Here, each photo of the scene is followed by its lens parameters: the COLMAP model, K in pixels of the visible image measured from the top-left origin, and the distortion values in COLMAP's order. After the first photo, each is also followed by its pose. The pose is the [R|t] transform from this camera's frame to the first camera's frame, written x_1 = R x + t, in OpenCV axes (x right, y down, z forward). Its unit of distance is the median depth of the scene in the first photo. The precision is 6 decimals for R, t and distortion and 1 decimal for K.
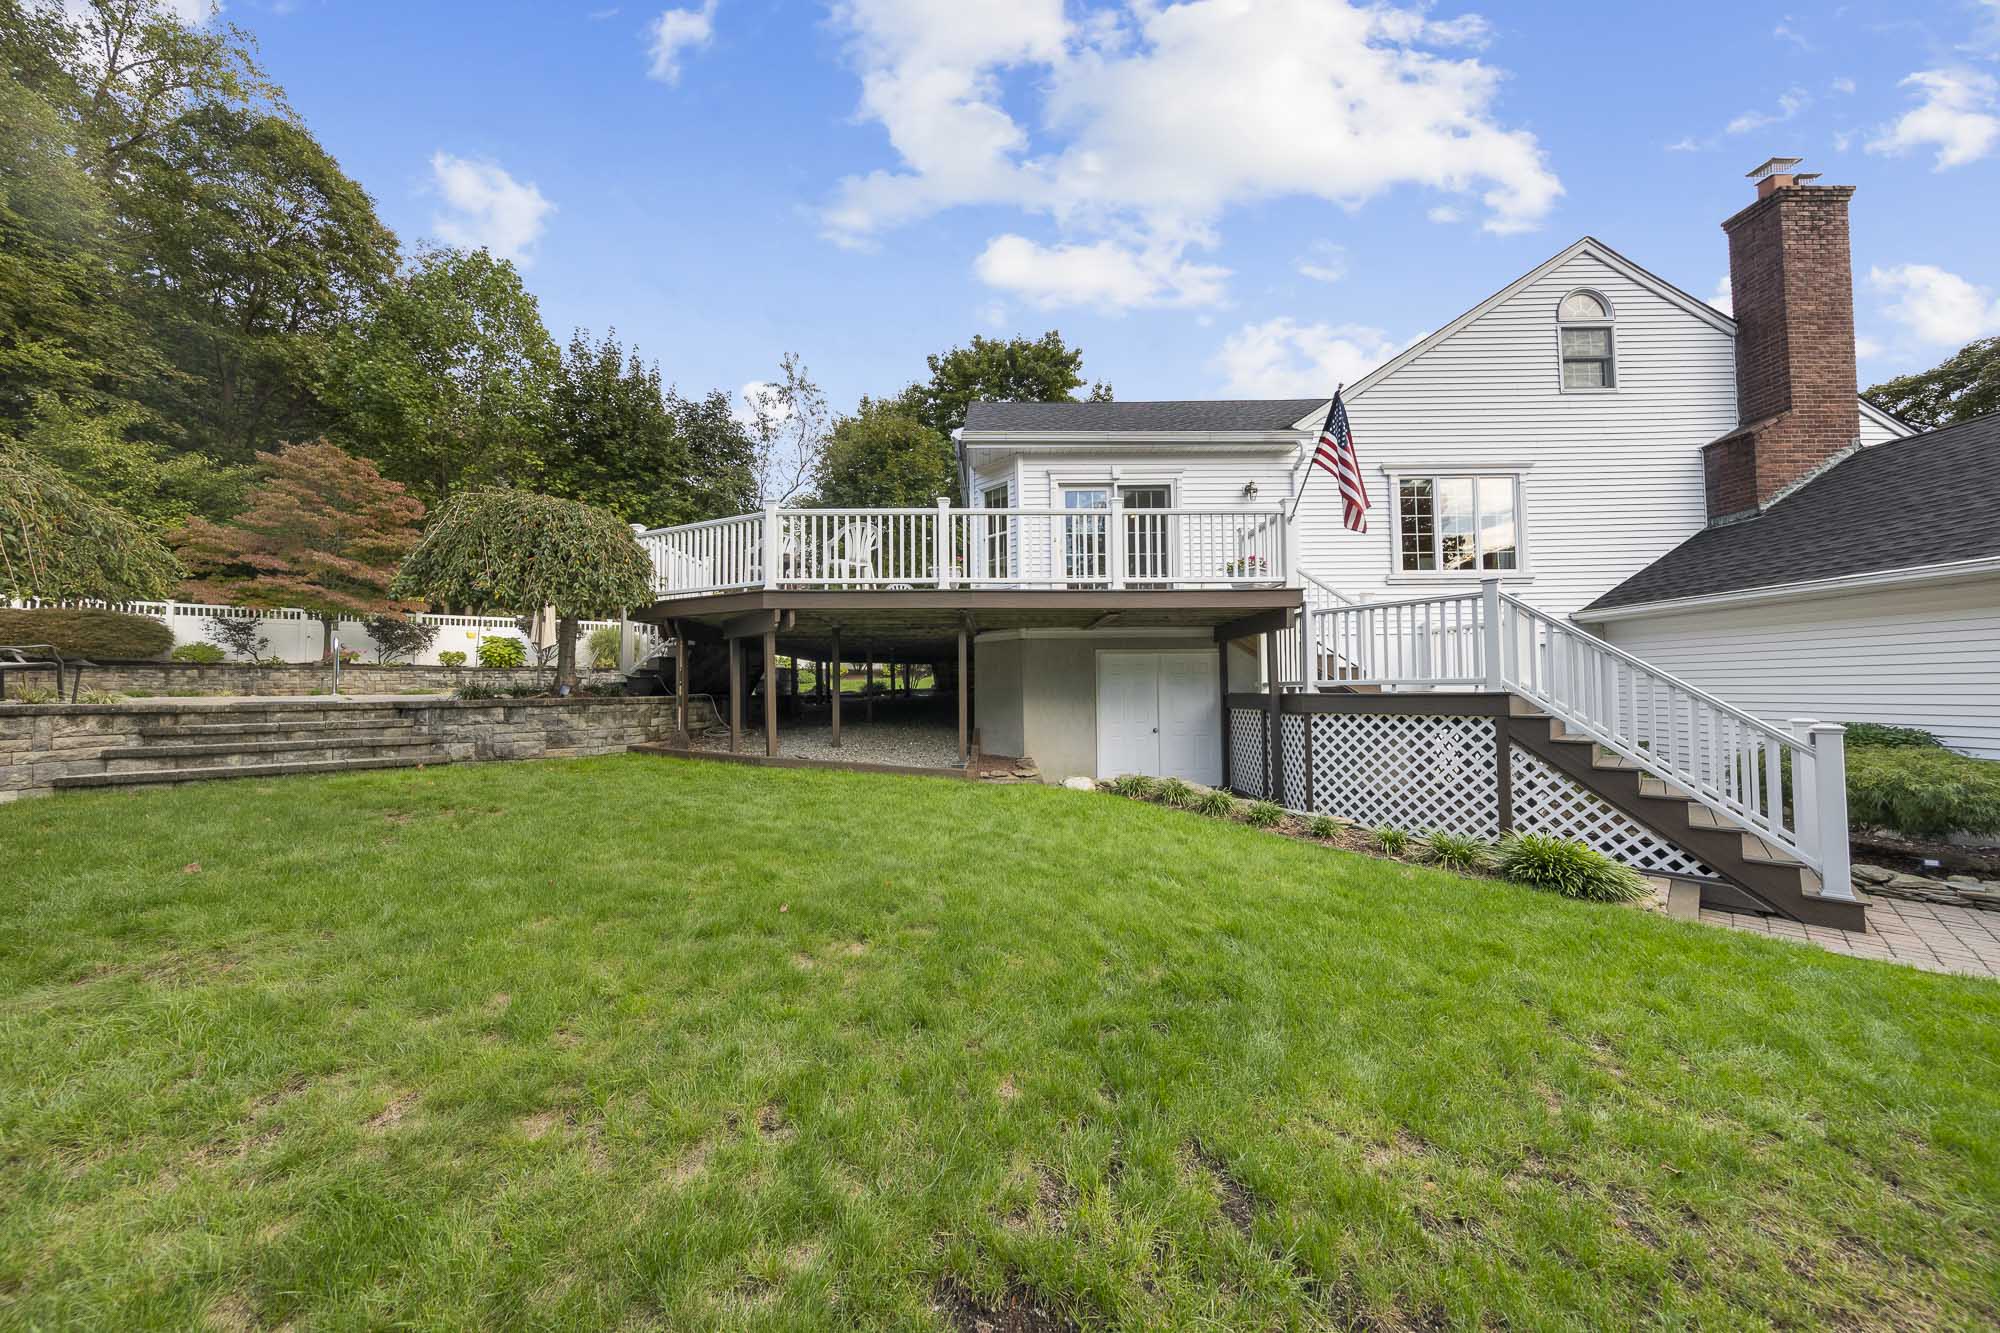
lens RADIAL K [[629.7, 0, 997.9], [0, 629.7, 668.9], [0, 0, 1]] dist [-0.001620, -0.000270]
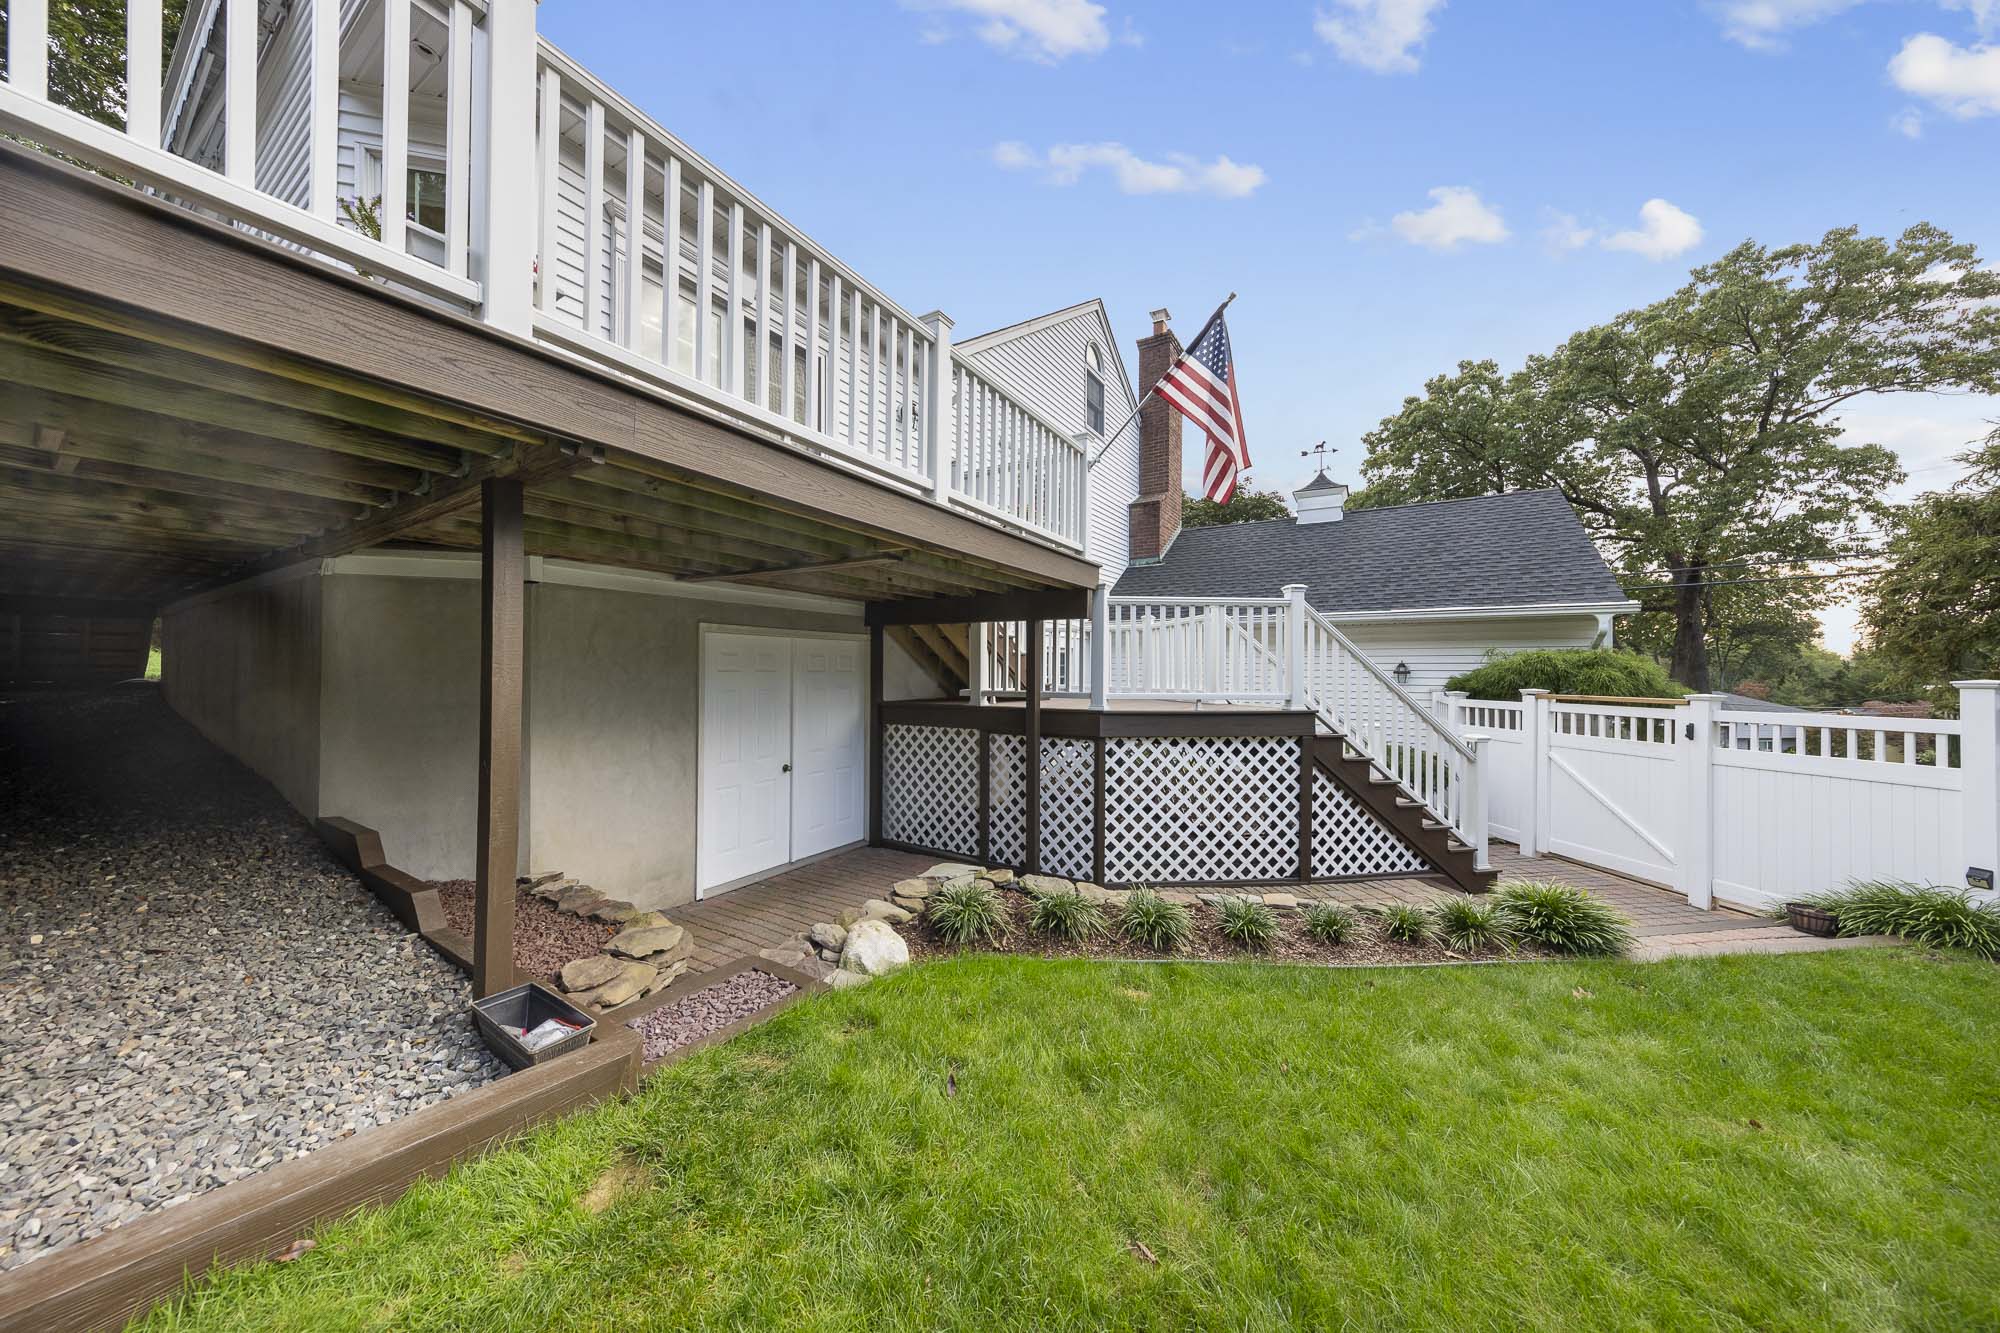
lens RADIAL K [[629.7, 0, 1000.5], [0, 629.7, 665.8], [0, 0, 1]] dist [-0.001620, -0.000270]
pose [[0.548803, 0.018715, 0.835742, -0.156631], [-0.039832, 0.999199, 0.003781, -0.009279], [-0.835002, -0.035364, 0.549109, 0.607259]]
